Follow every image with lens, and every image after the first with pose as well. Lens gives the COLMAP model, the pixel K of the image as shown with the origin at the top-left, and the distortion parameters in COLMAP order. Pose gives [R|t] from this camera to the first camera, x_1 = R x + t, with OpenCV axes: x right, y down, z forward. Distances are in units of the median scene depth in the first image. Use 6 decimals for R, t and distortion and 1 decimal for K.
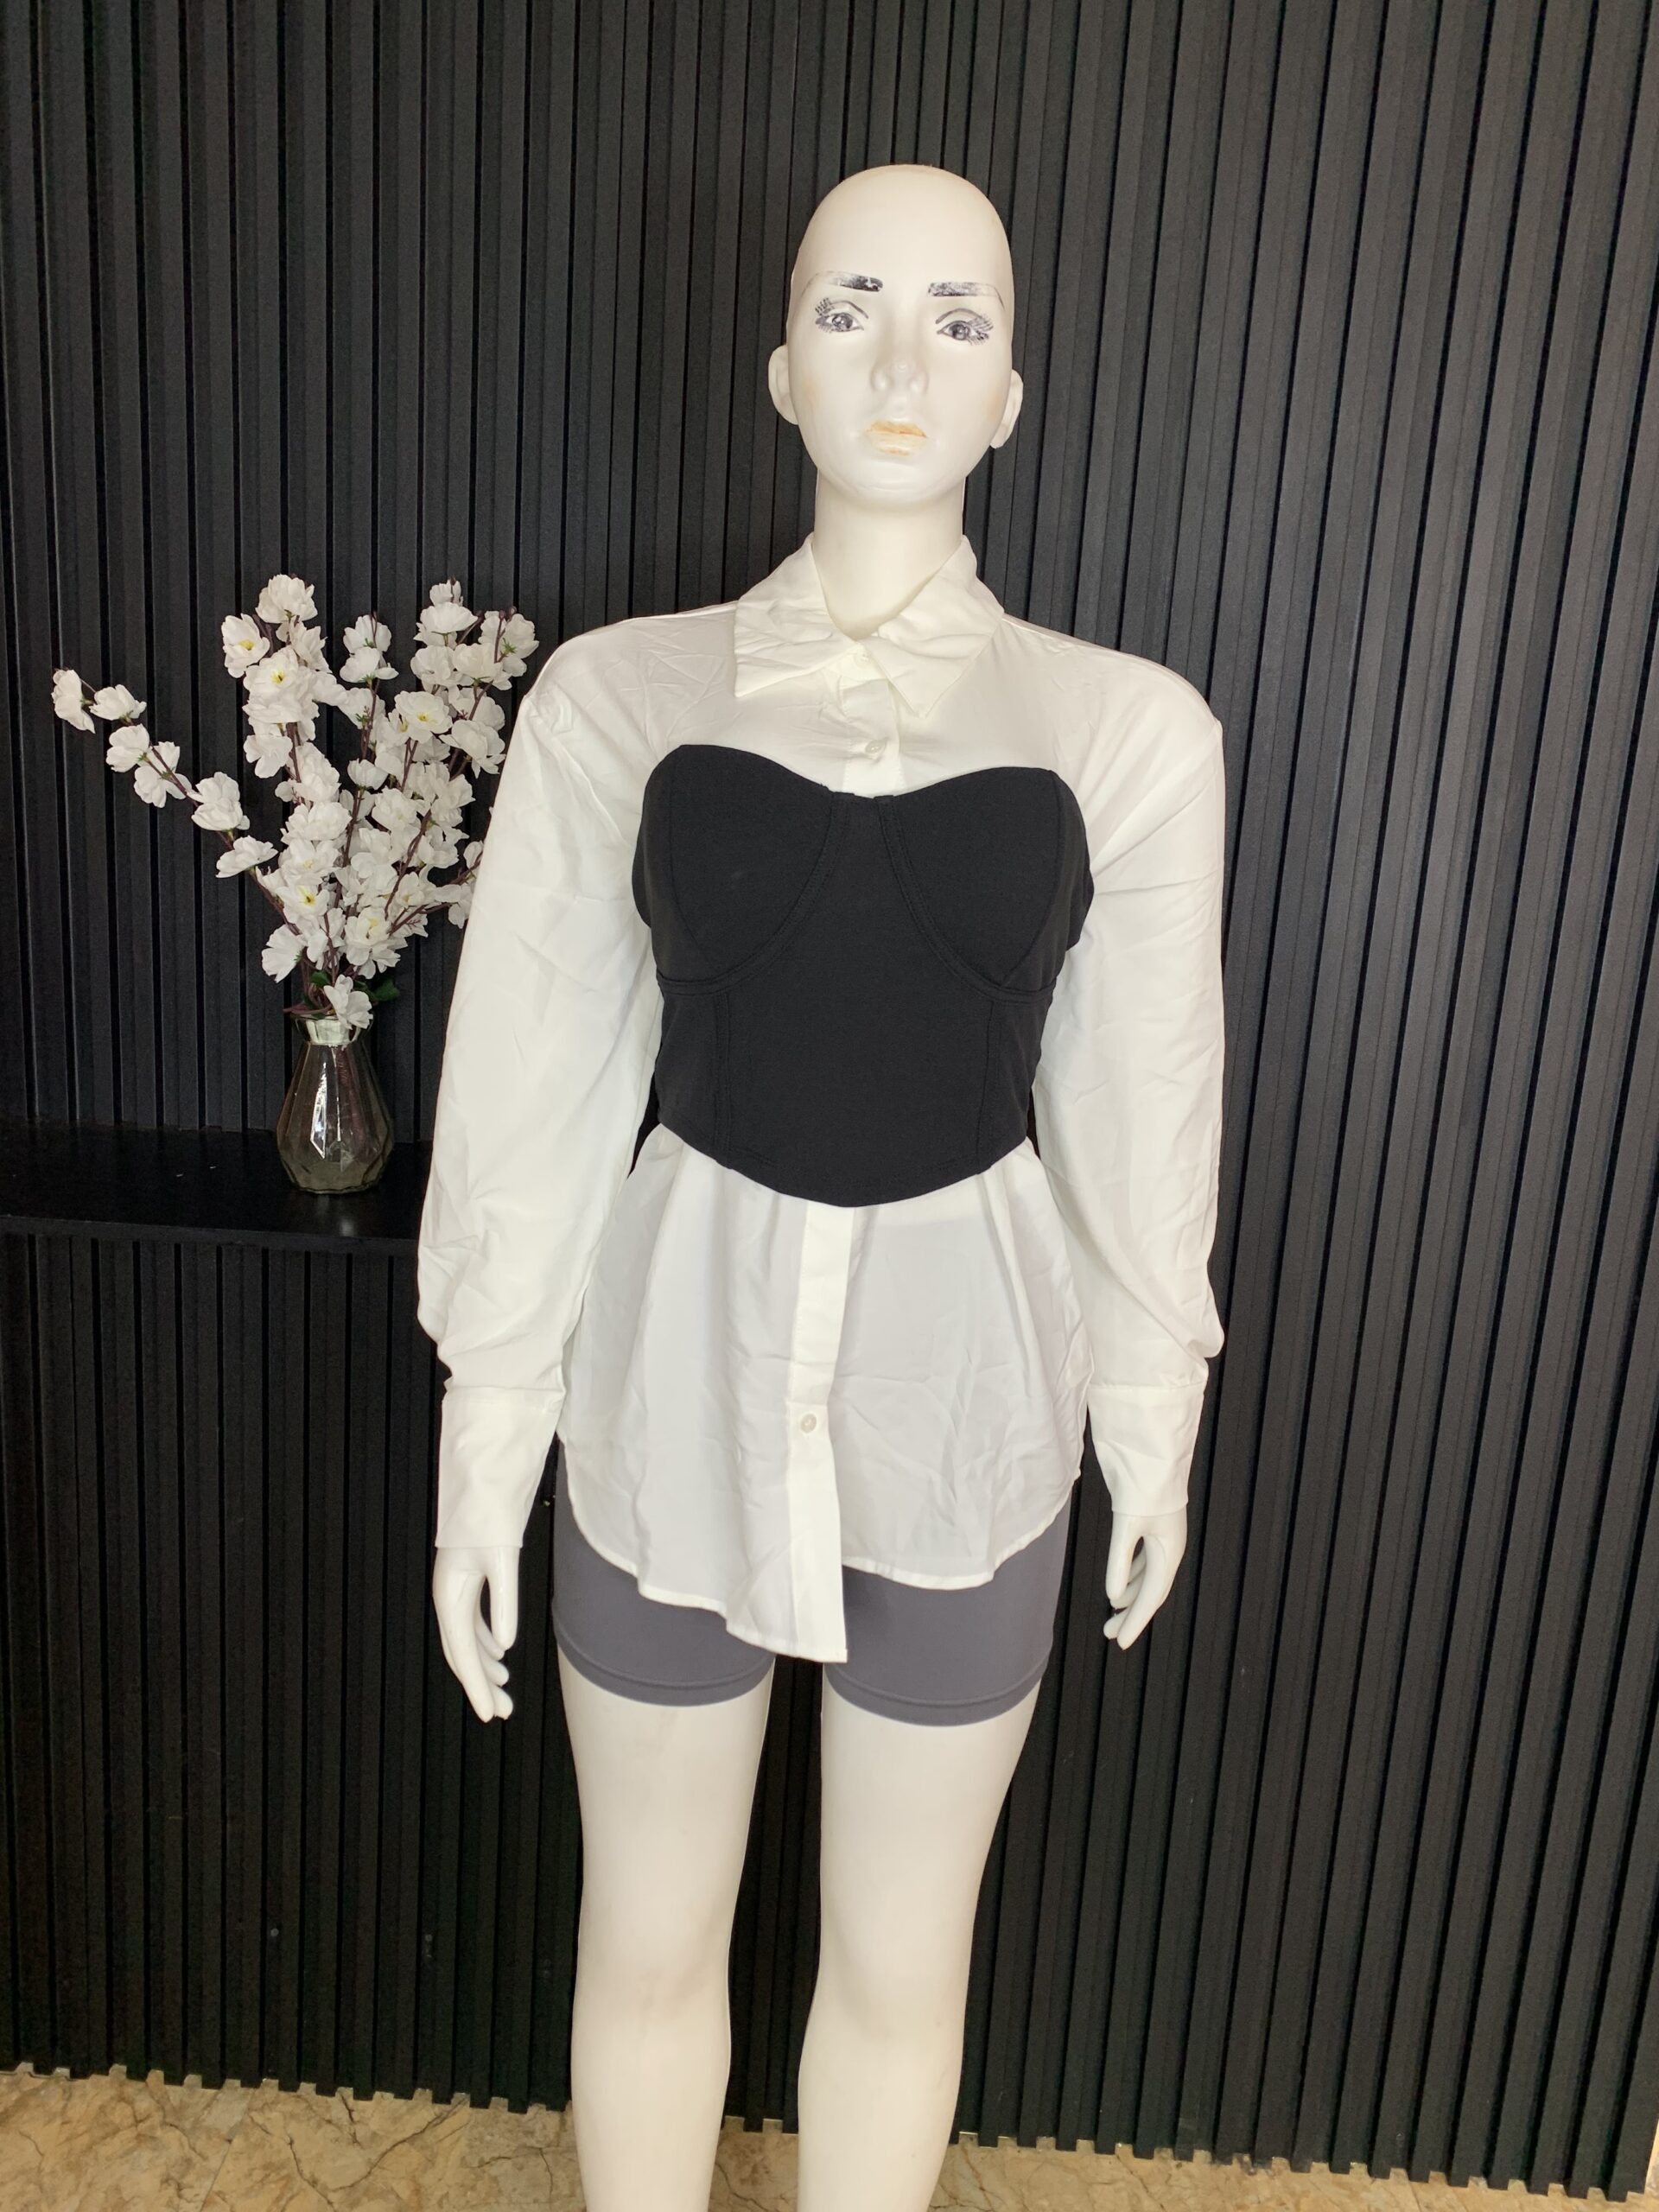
lens RADIAL K [[1683.7, 0, 824.9], [0, 1683.7, 1056.1], [0, 0, 1]] dist [-0.000065, -0.006371]
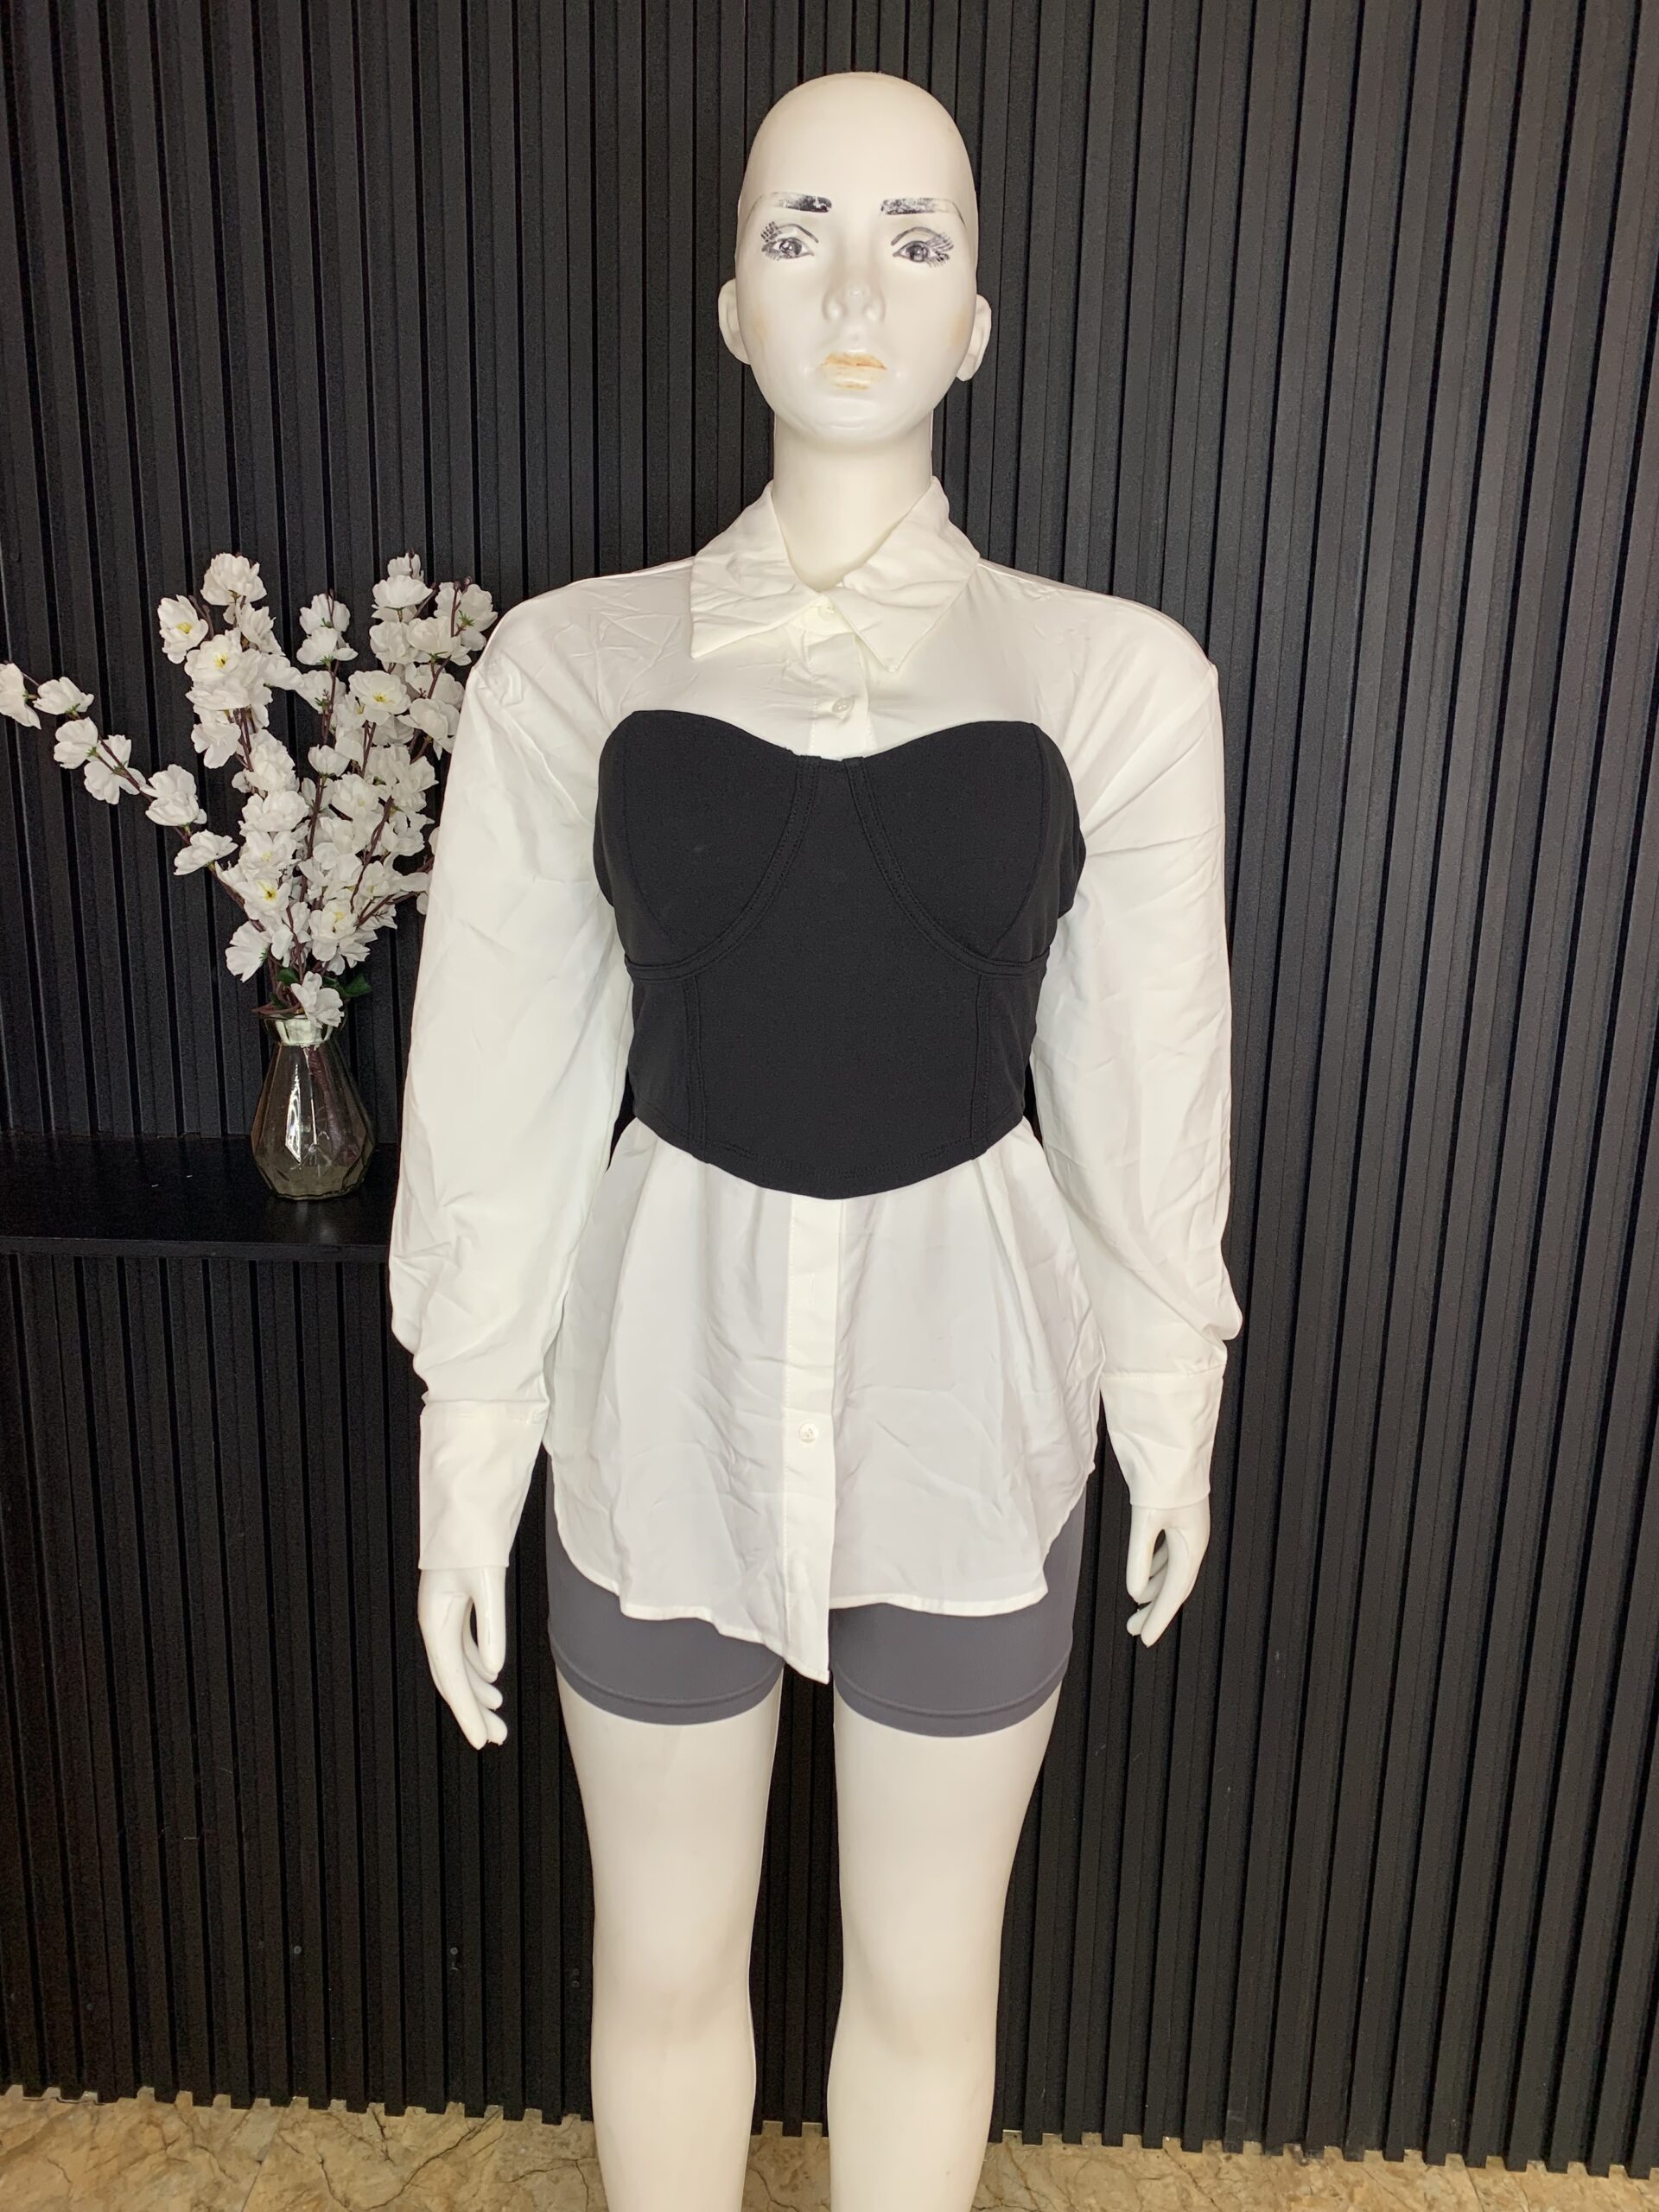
lens RADIAL K [[1682.0, 0, 829.8], [0, 1682.0, 1070.8], [0, 0, 1]] dist [-0.004497, -0.002871]
pose [[0.999212, -0.037452, -0.013115, 0.020031], [0.037733, 0.999048, 0.021883, -0.001776], [0.012283, -0.022360, 0.999675, 0.047855]]
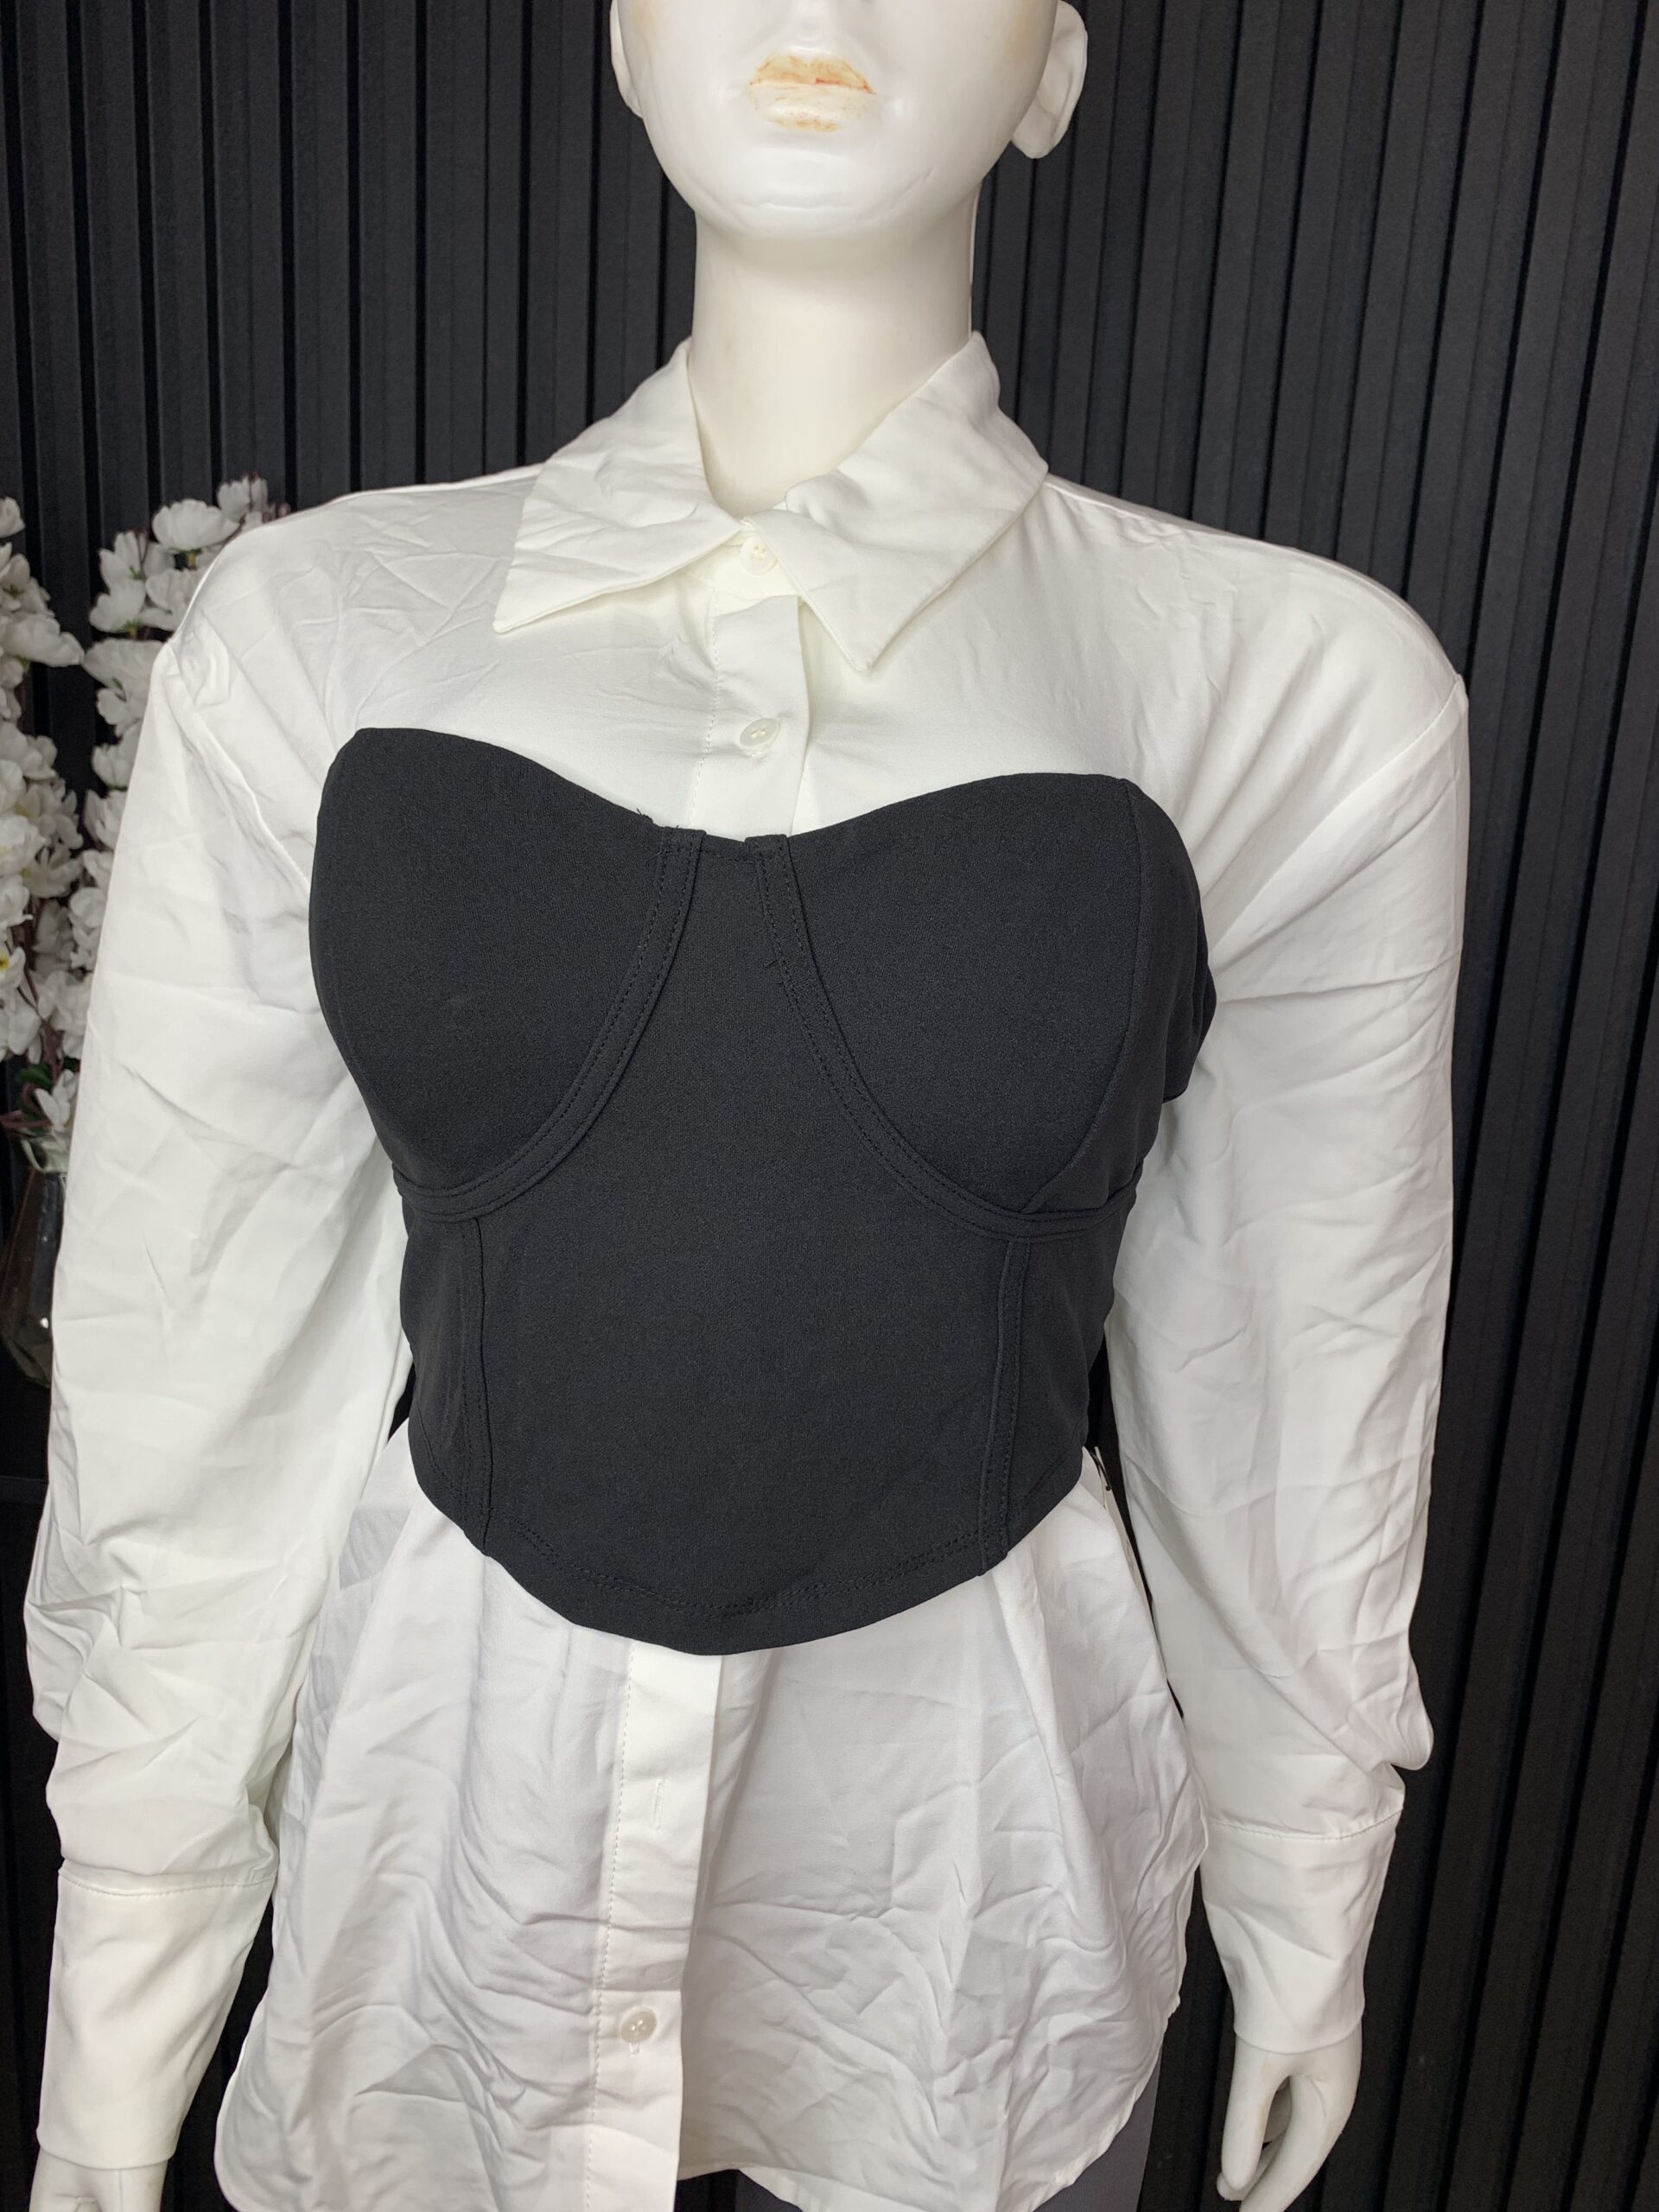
lens RADIAL K [[1683.7, 0, 824.9], [0, 1683.7, 1056.1], [0, 0, 1]] dist [-0.000065, -0.006371]
pose [[0.997420, 0.006542, -0.071489, 0.061082], [-0.005168, 0.999799, 0.019384, -0.071976], [0.071602, -0.018964, 0.997253, 0.373174]]
